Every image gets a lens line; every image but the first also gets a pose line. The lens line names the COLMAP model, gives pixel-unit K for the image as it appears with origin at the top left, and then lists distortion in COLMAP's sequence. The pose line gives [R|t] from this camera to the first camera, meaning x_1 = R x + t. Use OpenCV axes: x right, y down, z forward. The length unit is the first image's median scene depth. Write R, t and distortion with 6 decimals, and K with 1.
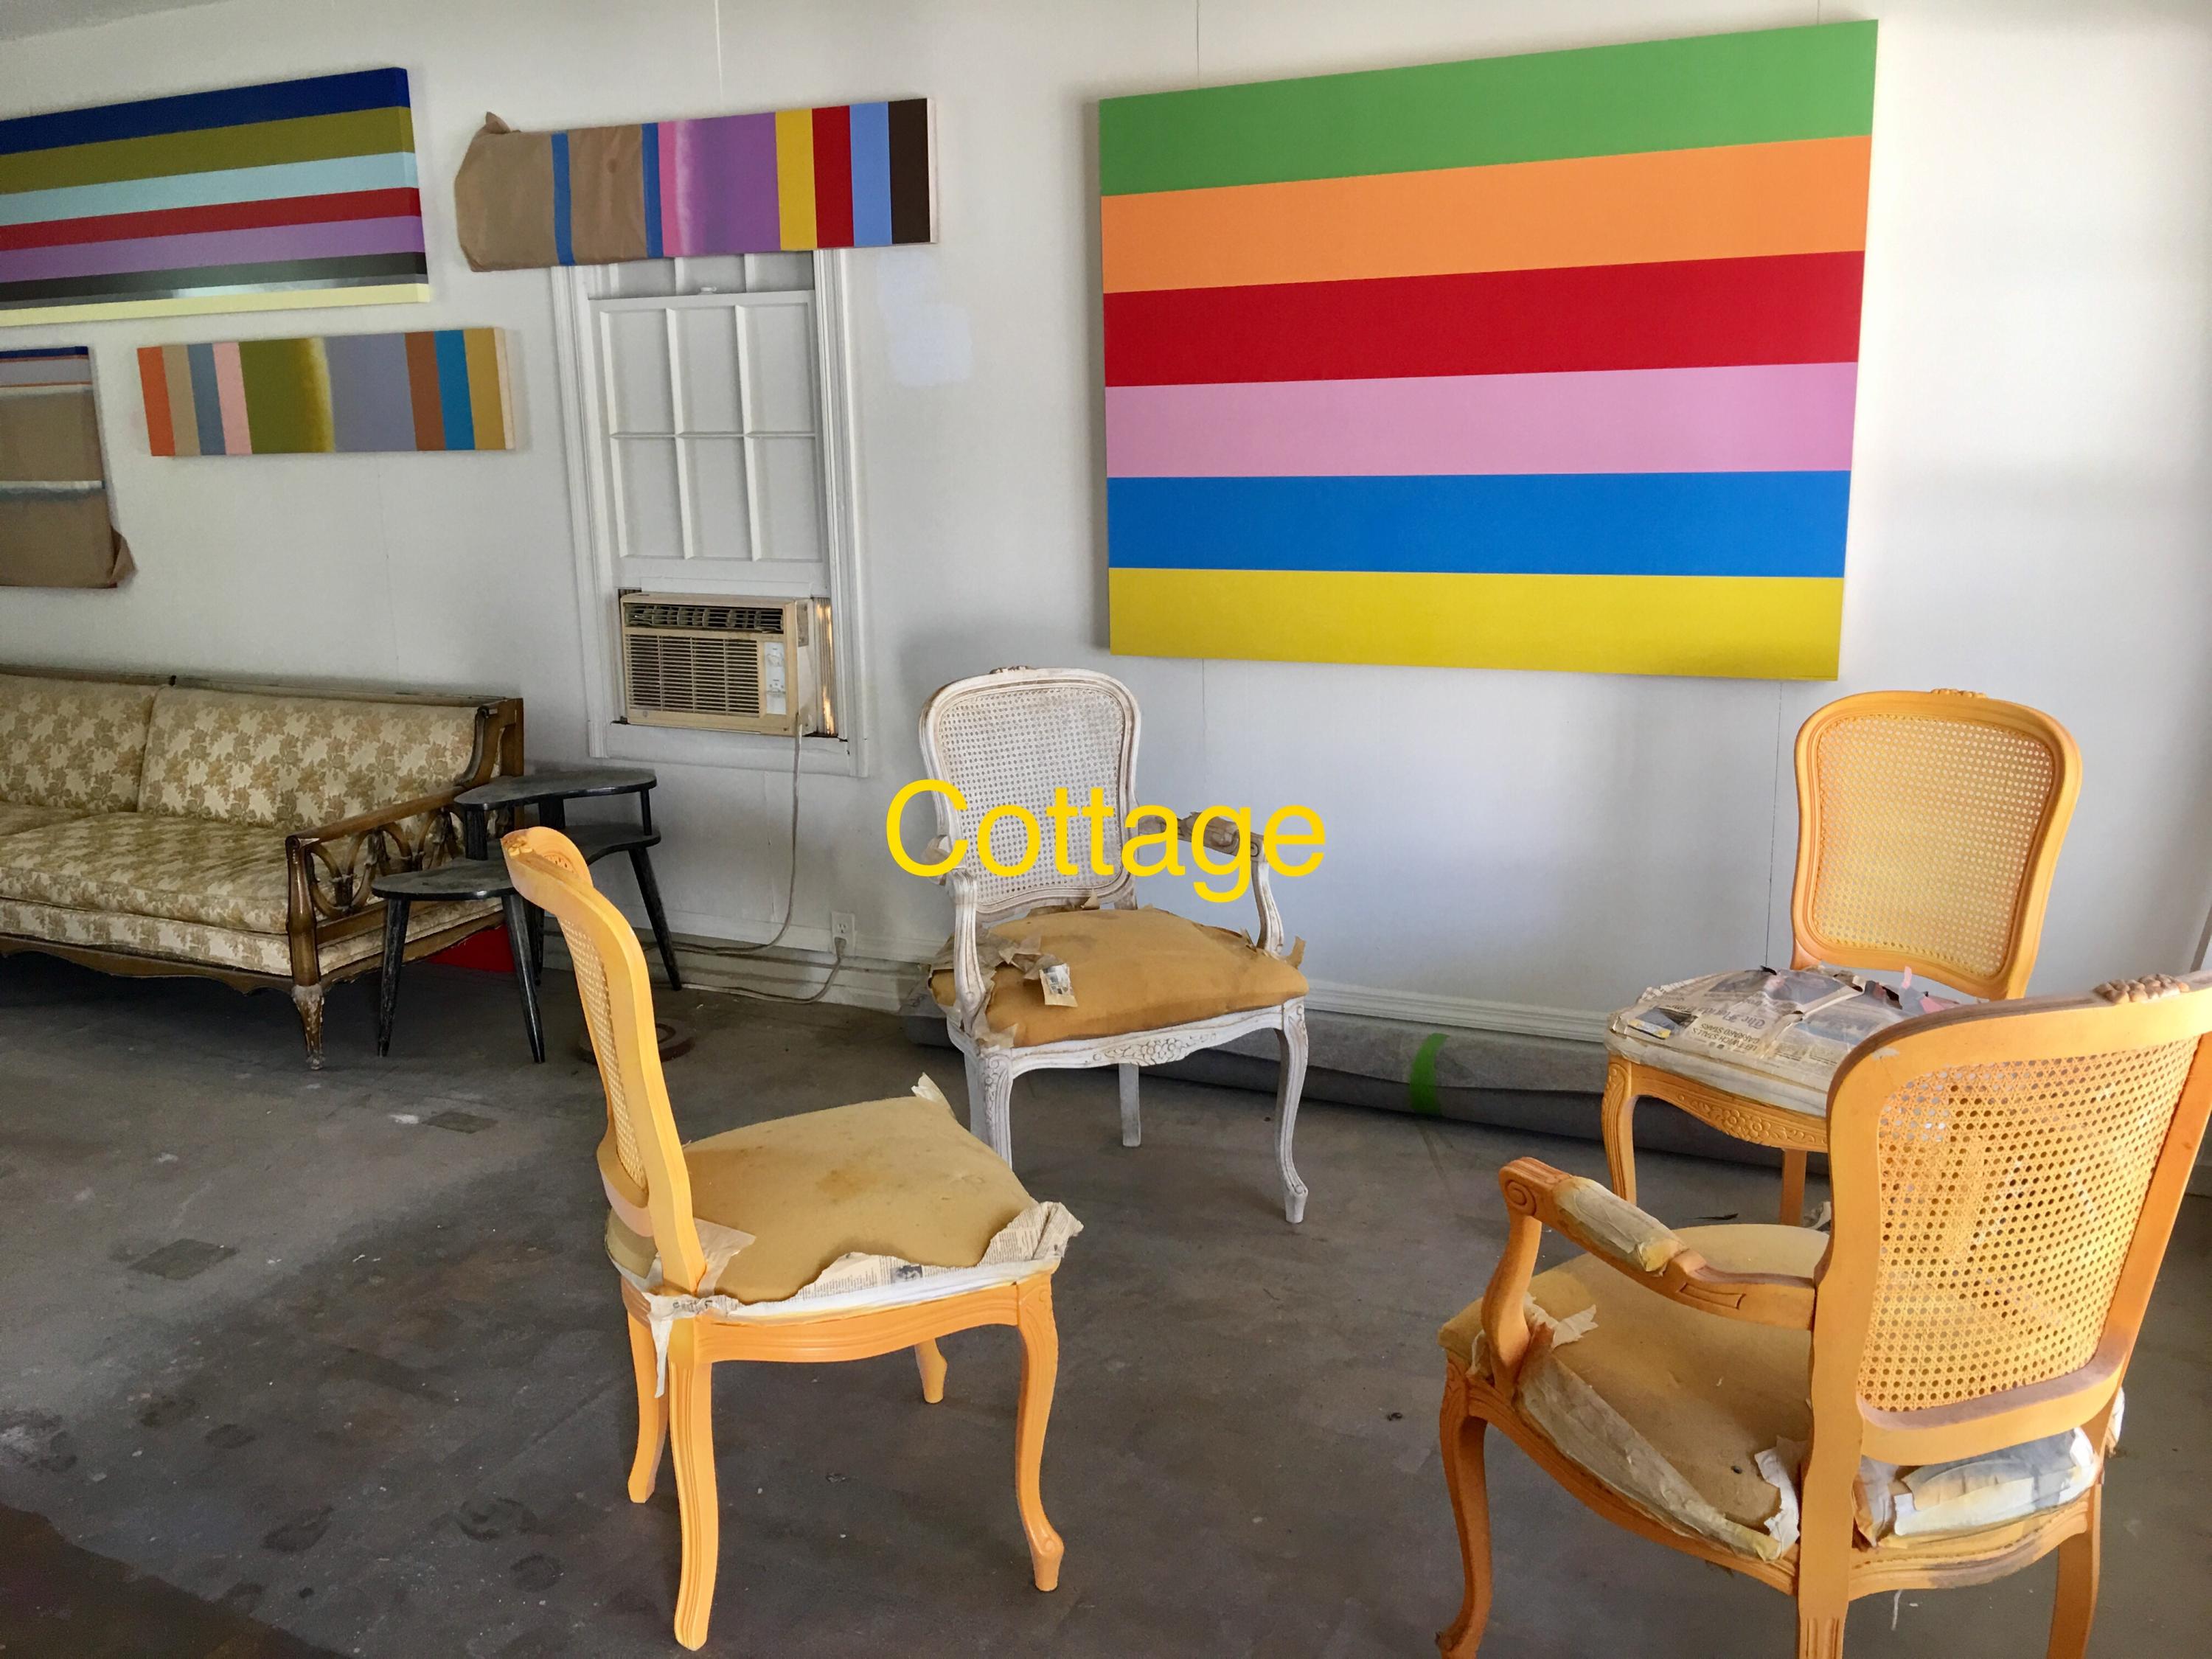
lens RADIAL K [[1842.3, 0, 1118.4], [0, 1842.3, 833.4], [0, 0, 1]] dist [0.020505, -0.033678]
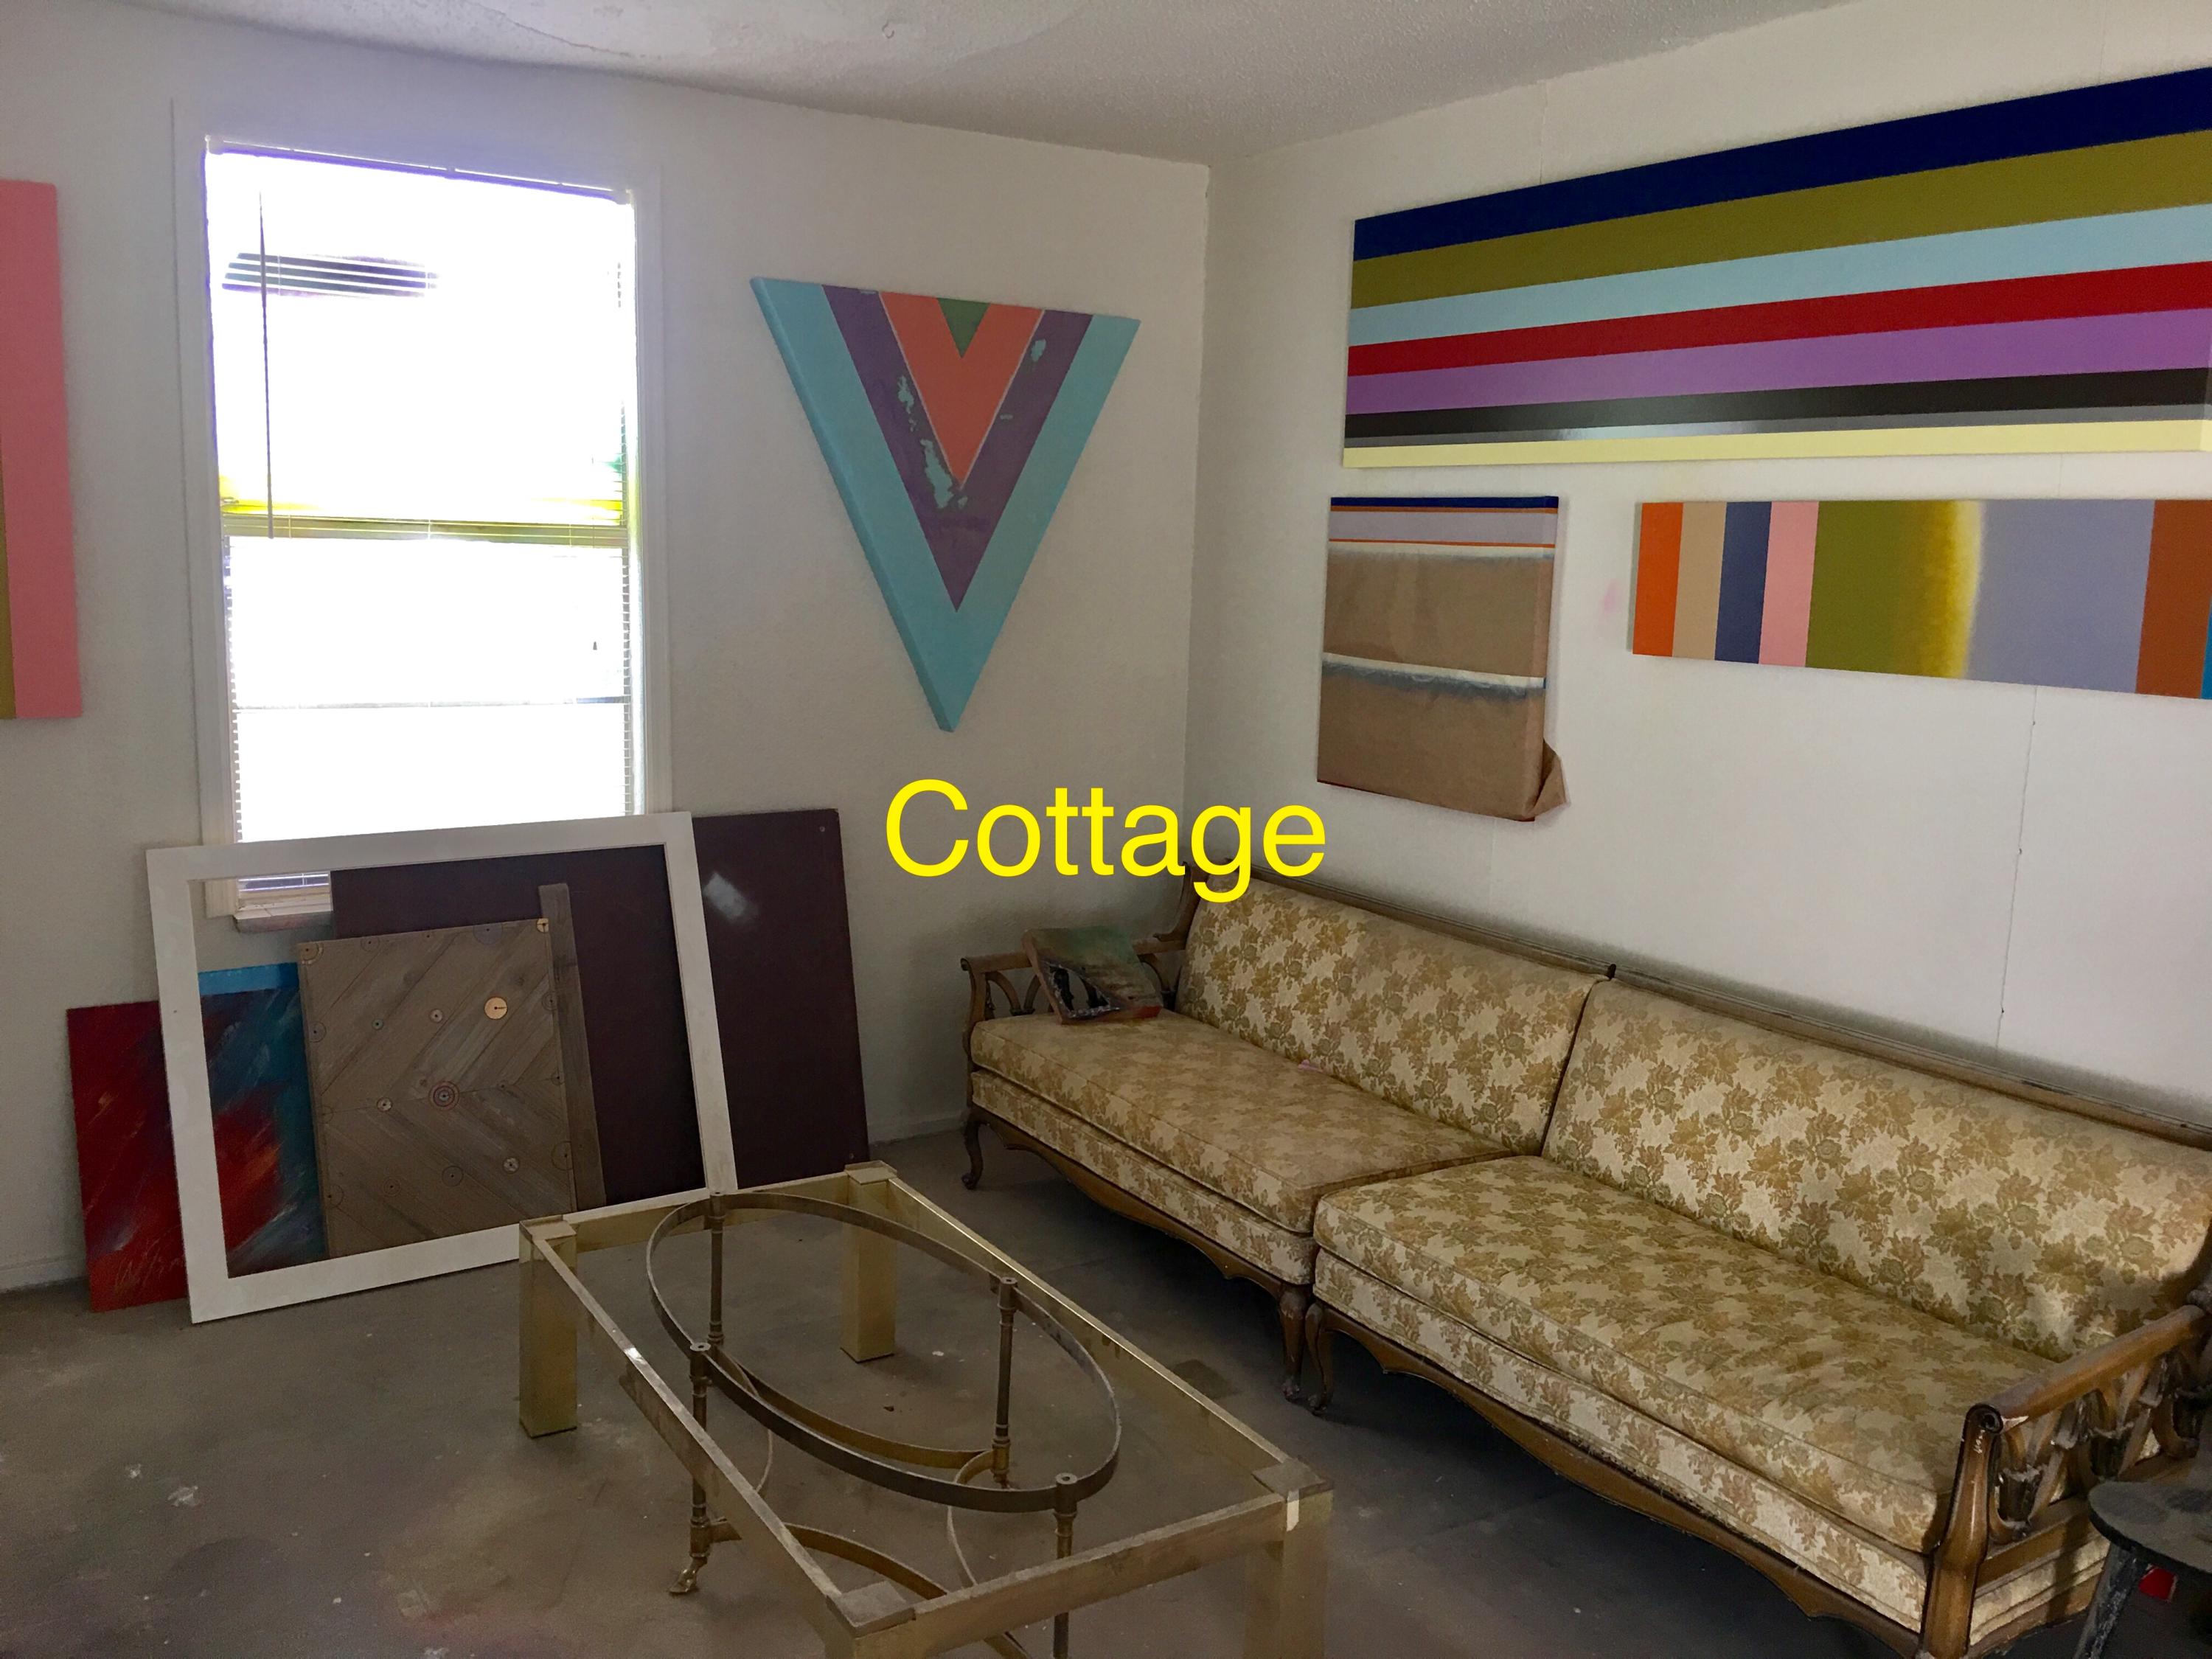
lens RADIAL K [[1842.3, 0, 1103.8], [0, 1842.3, 824.3], [0, 0, 1]] dist [0.020505, -0.033678]
pose [[0.847637, 0.125281, -0.515574, -0.344927], [-0.160664, 0.986708, -0.024379, -0.096133], [0.505666, 0.103499, 0.856498, 0.320298]]
